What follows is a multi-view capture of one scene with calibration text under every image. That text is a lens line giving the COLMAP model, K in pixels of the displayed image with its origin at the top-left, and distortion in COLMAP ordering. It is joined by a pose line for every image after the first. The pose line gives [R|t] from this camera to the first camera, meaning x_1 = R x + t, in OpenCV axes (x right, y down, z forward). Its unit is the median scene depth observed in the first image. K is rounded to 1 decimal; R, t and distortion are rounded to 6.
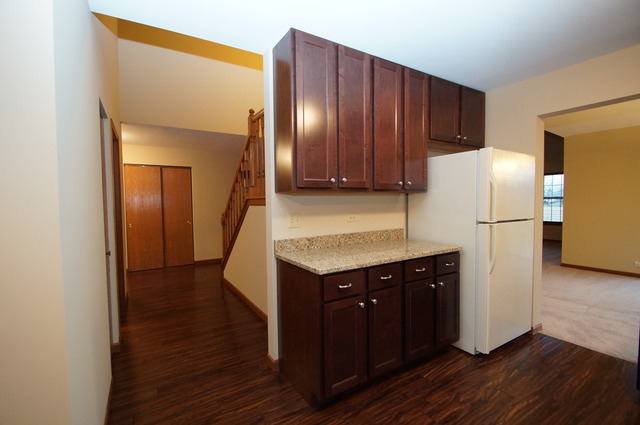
lens RADIAL K [[286.8, 0, 311.3], [0, 286.8, 212.4], [0, 0, 1]] dist [-0.004821, -0.000928]
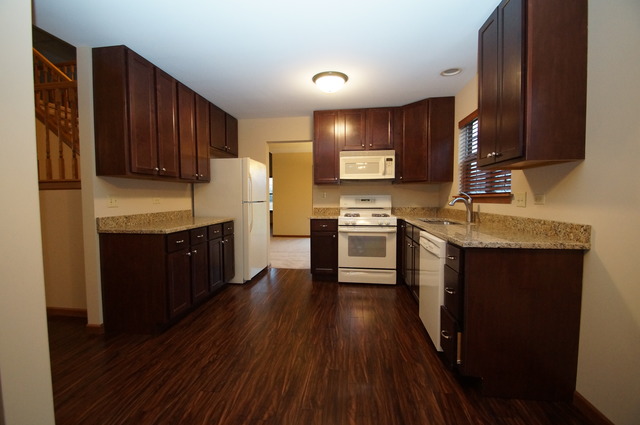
lens RADIAL K [[286.8, 0, 311.3], [0, 286.8, 212.4], [0, 0, 1]] dist [-0.004821, -0.000928]
pose [[0.636818, -0.030359, 0.770416, -0.440156], [0.023698, 0.999523, 0.019799, 0.070033], [-0.770650, 0.005649, 0.637234, -0.353566]]
